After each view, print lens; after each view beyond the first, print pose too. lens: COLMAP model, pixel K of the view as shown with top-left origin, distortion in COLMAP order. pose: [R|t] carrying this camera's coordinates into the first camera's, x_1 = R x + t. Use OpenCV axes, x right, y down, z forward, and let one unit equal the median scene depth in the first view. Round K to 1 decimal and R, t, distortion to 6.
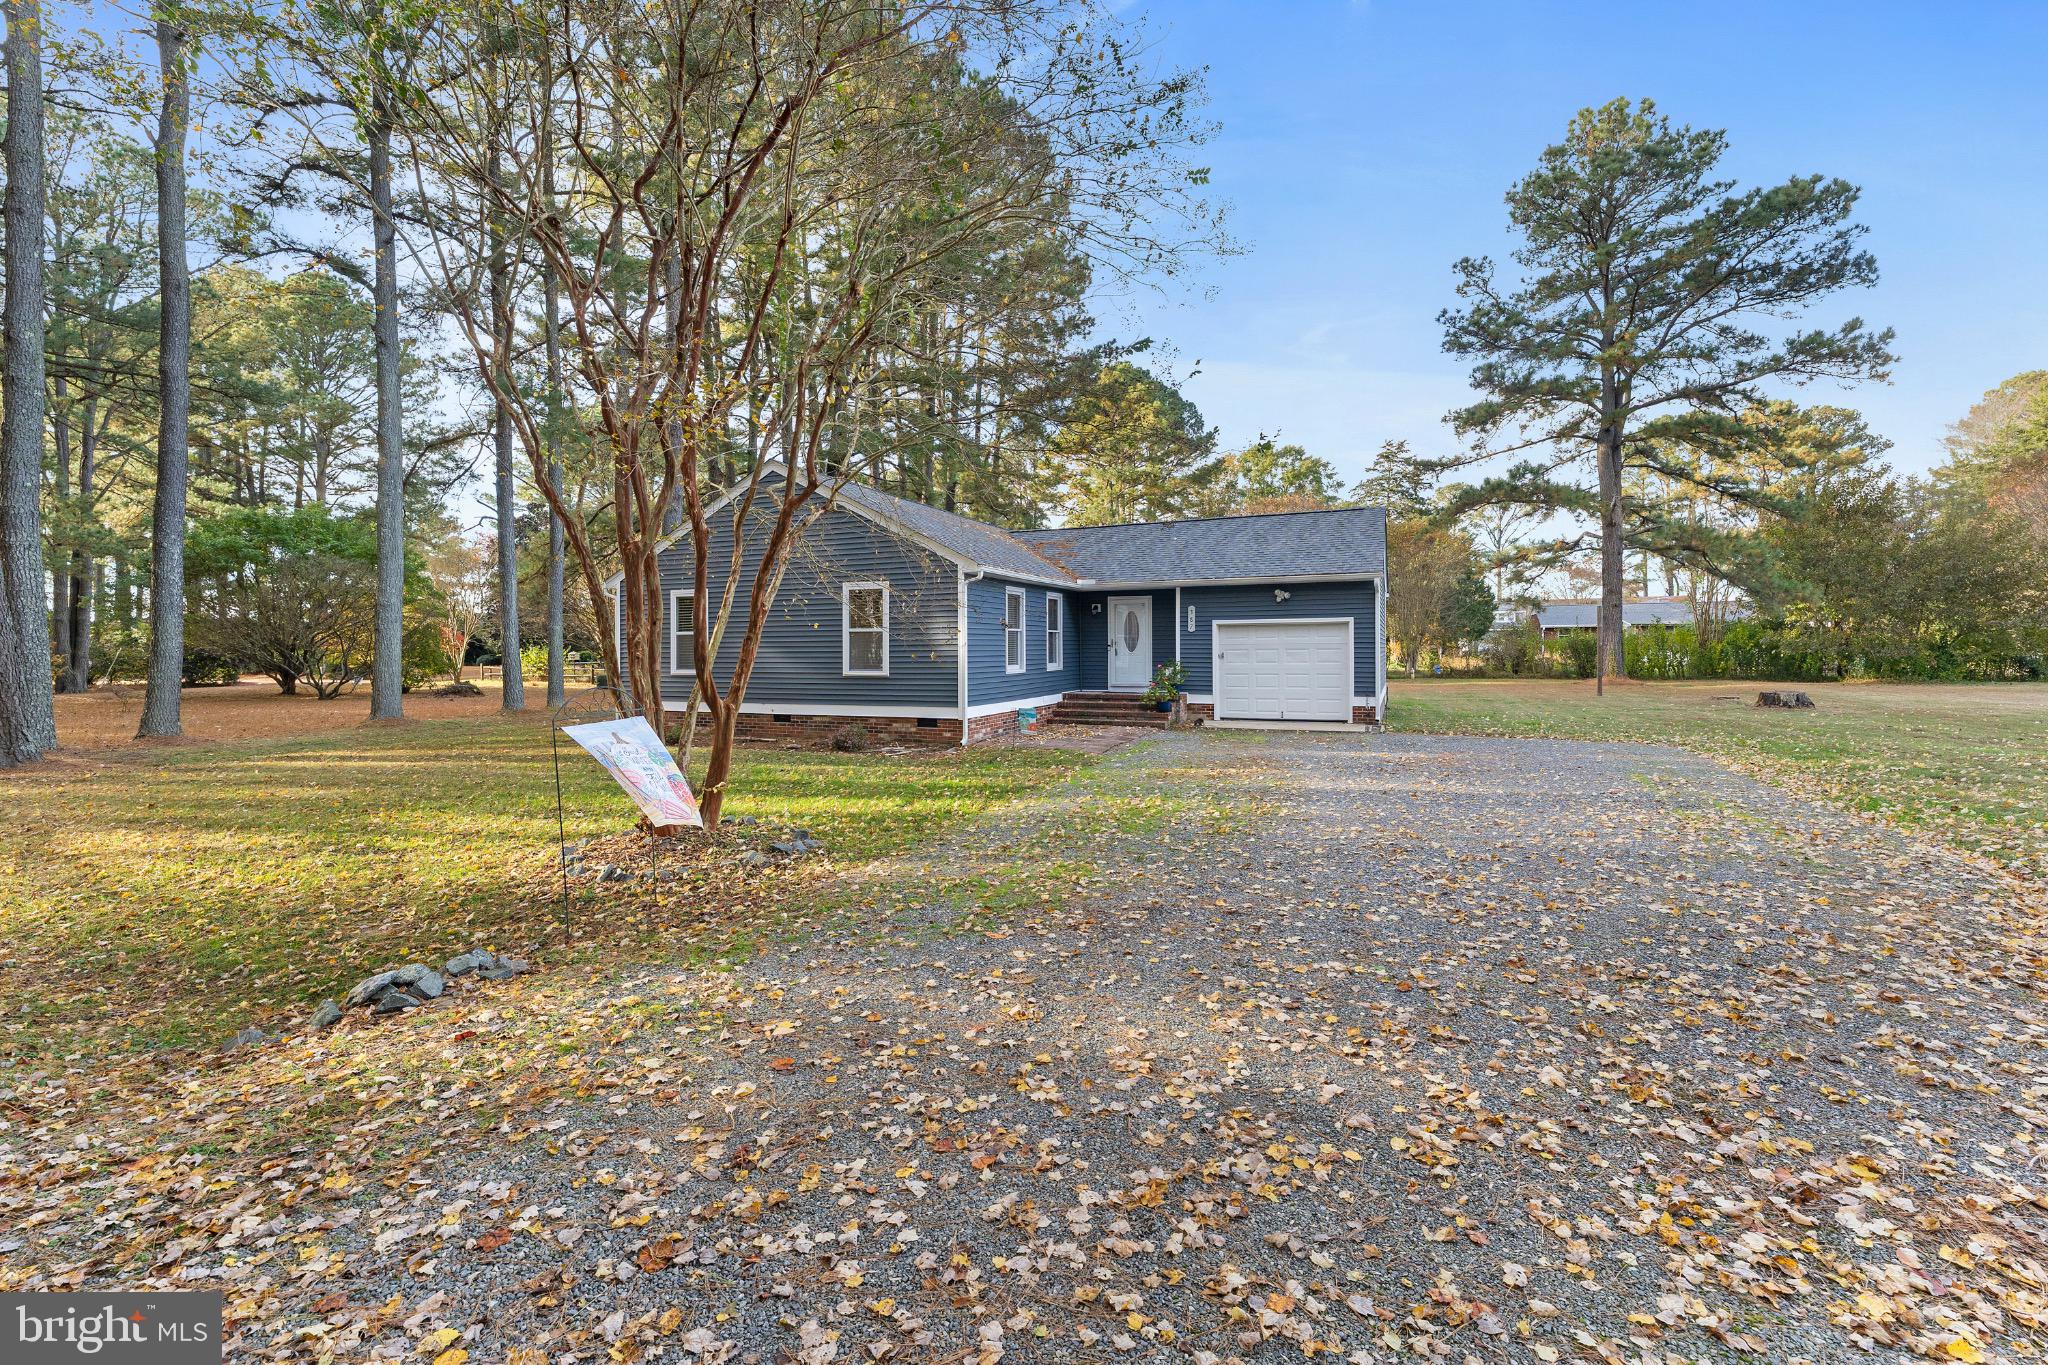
lens RADIAL K [[886.5, 0, 1006.0], [0, 886.5, 662.7], [0, 0, 1]] dist [-0.005578, -0.000207]
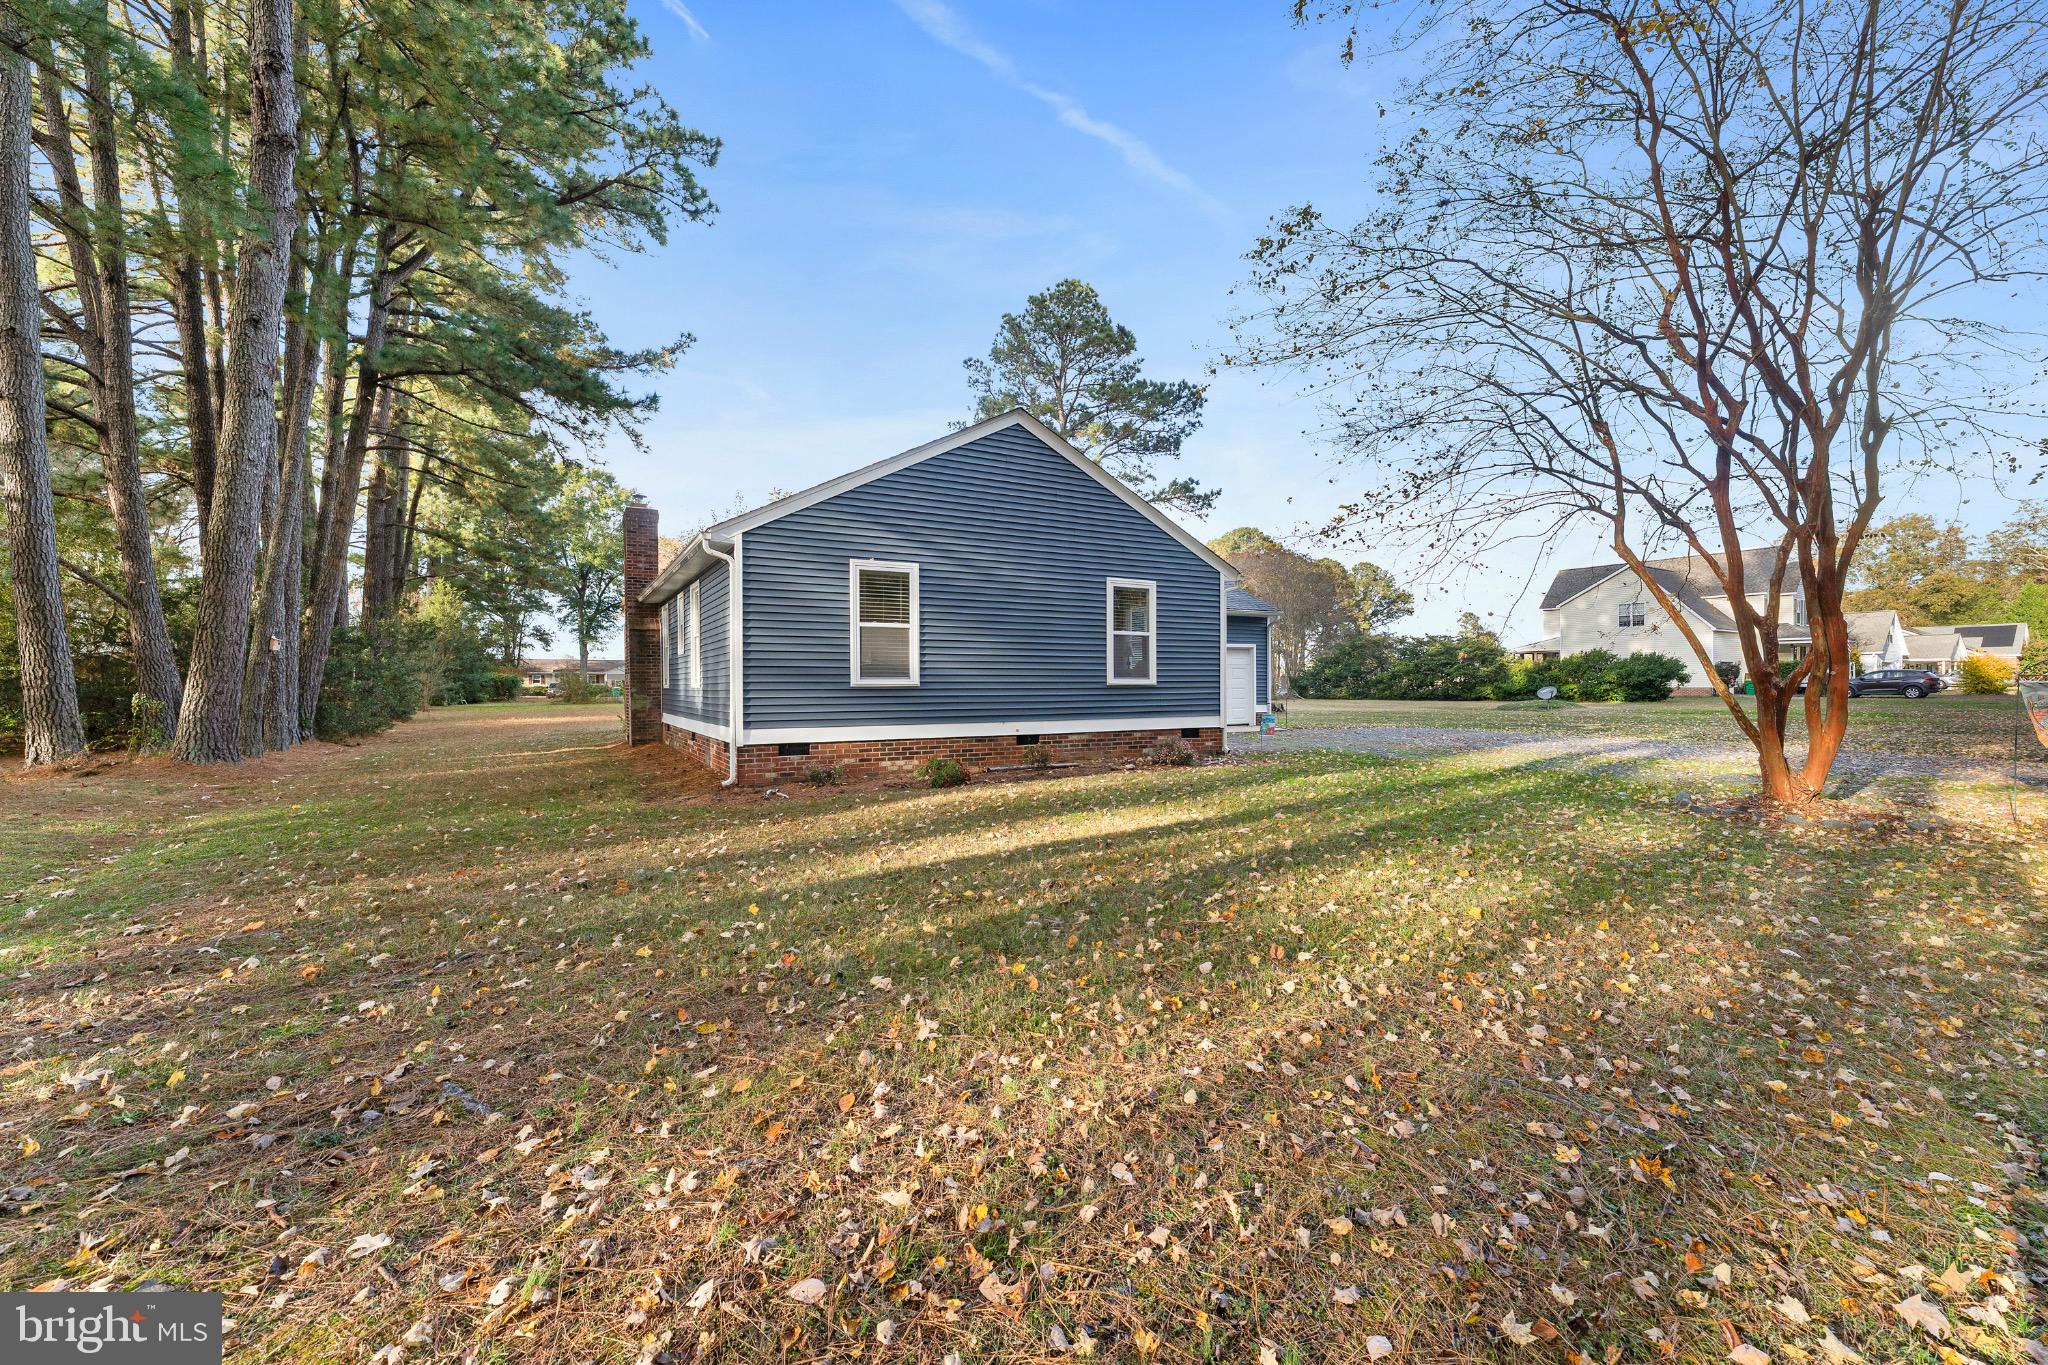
lens RADIAL K [[851.2, 0, 1016.1], [0, 851.2, 694.4], [0, 0, 1]] dist [-0.003680, -0.000064]
pose [[0.593855, -0.003930, 0.804562, -0.459938], [0.010890, 0.999936, -0.003153, 0.012986], [-0.804498, 0.010634, 0.593860, 0.294204]]
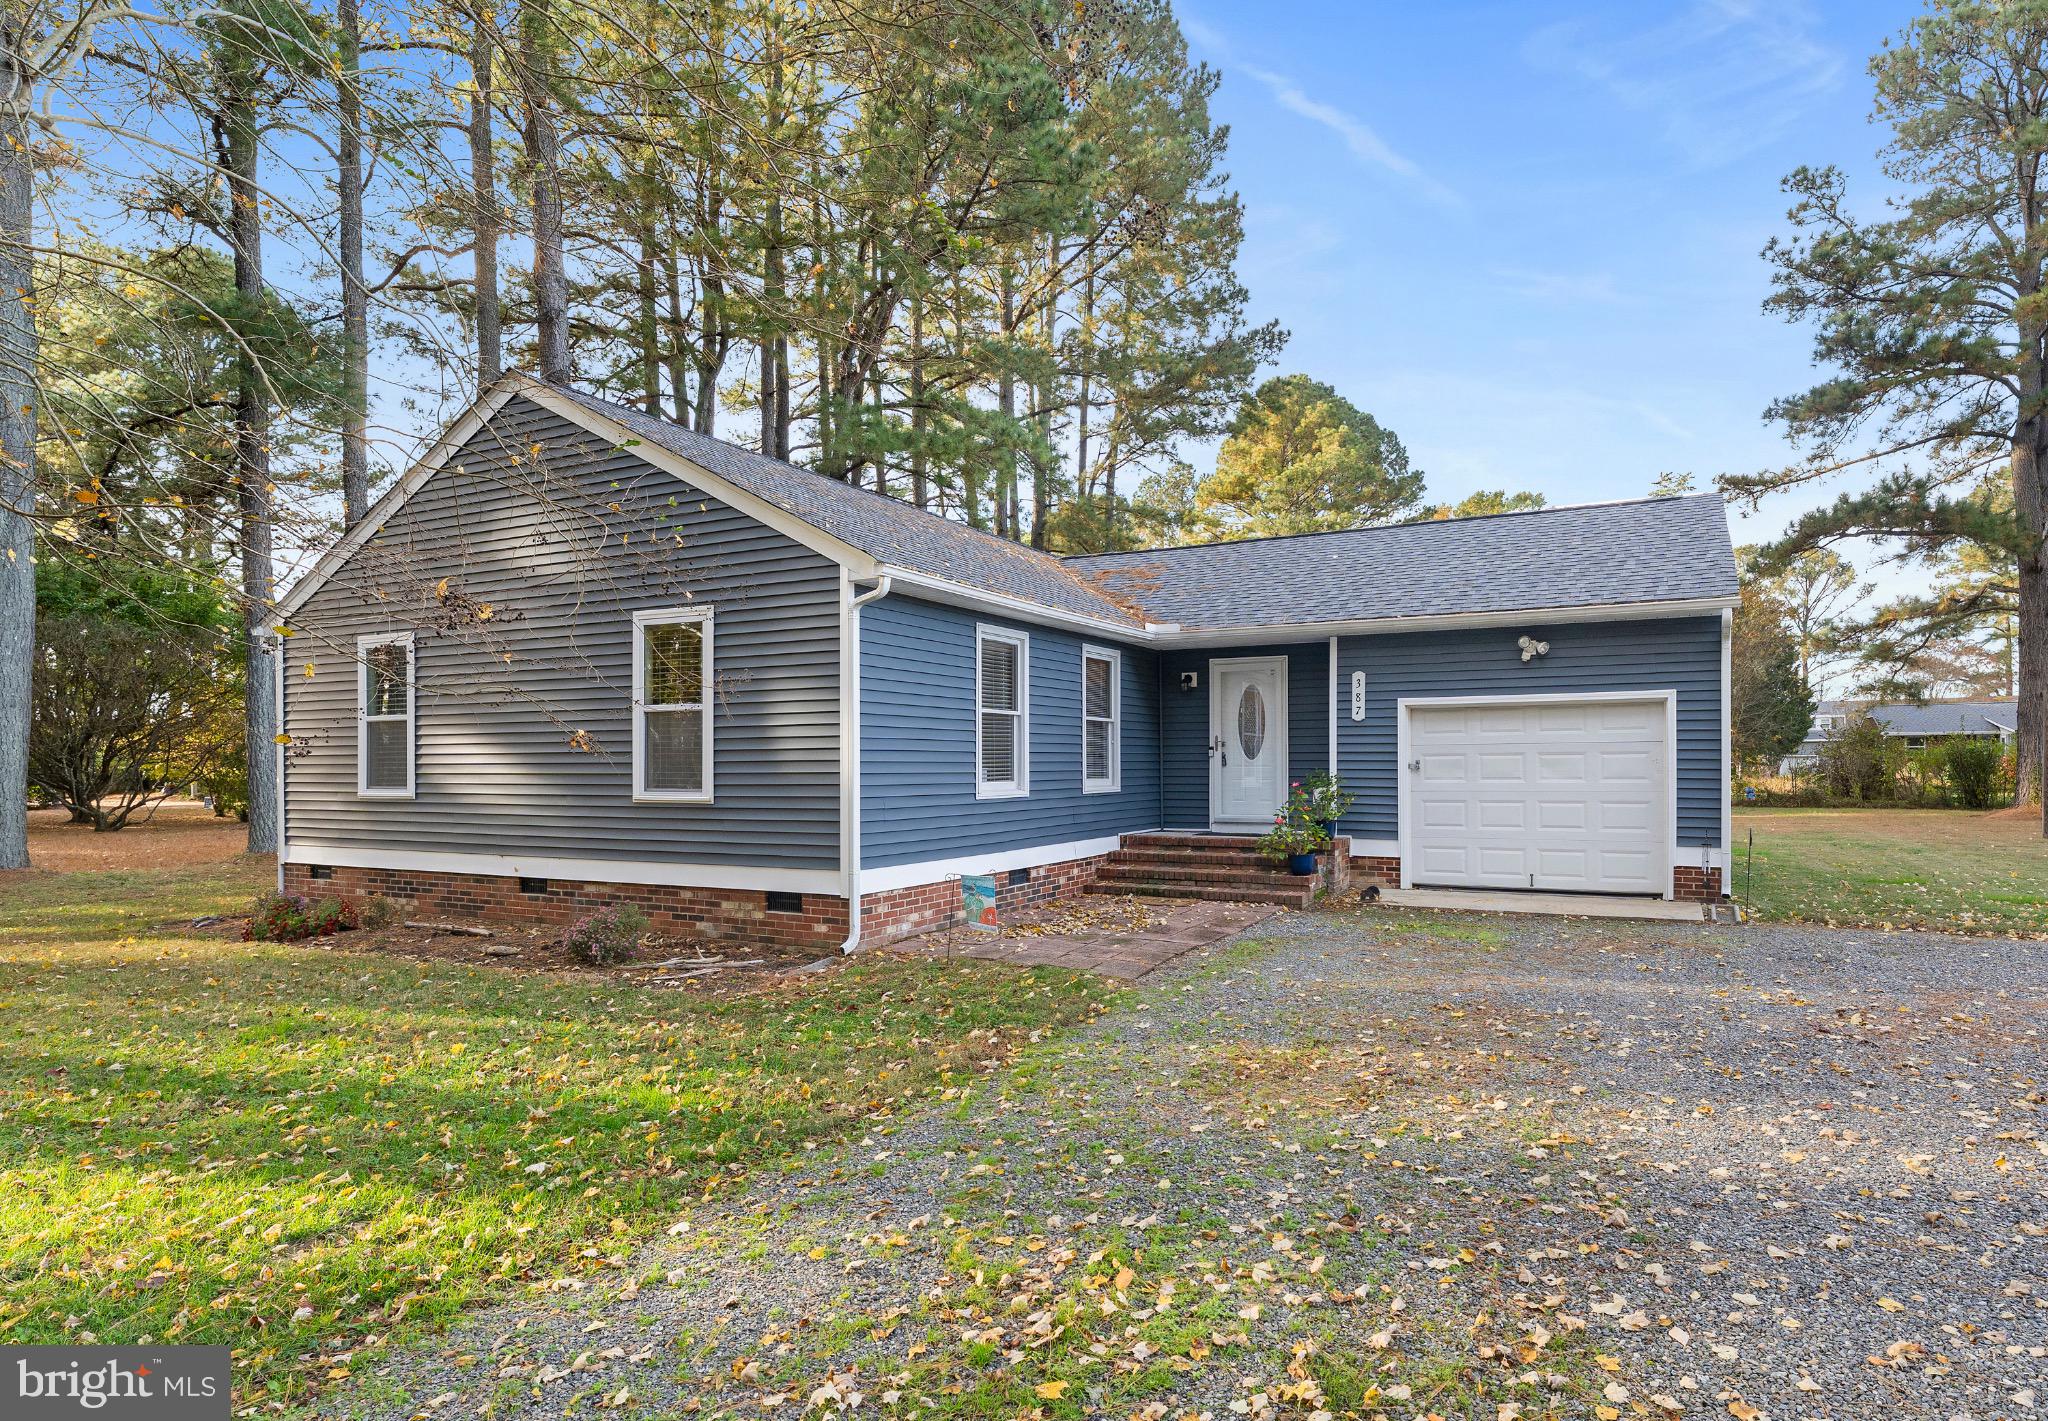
lens RADIAL K [[1092.8, 0, 1148.4], [0, 1092.8, 777.0], [0, 0, 1]] dist [-0.002827, 0.001884]
pose [[0.999831, 0.003815, -0.017999, 0.056609], [-0.003910, 0.999978, -0.005287, 0.001610], [0.017978, 0.005357, 0.999824, 0.204539]]
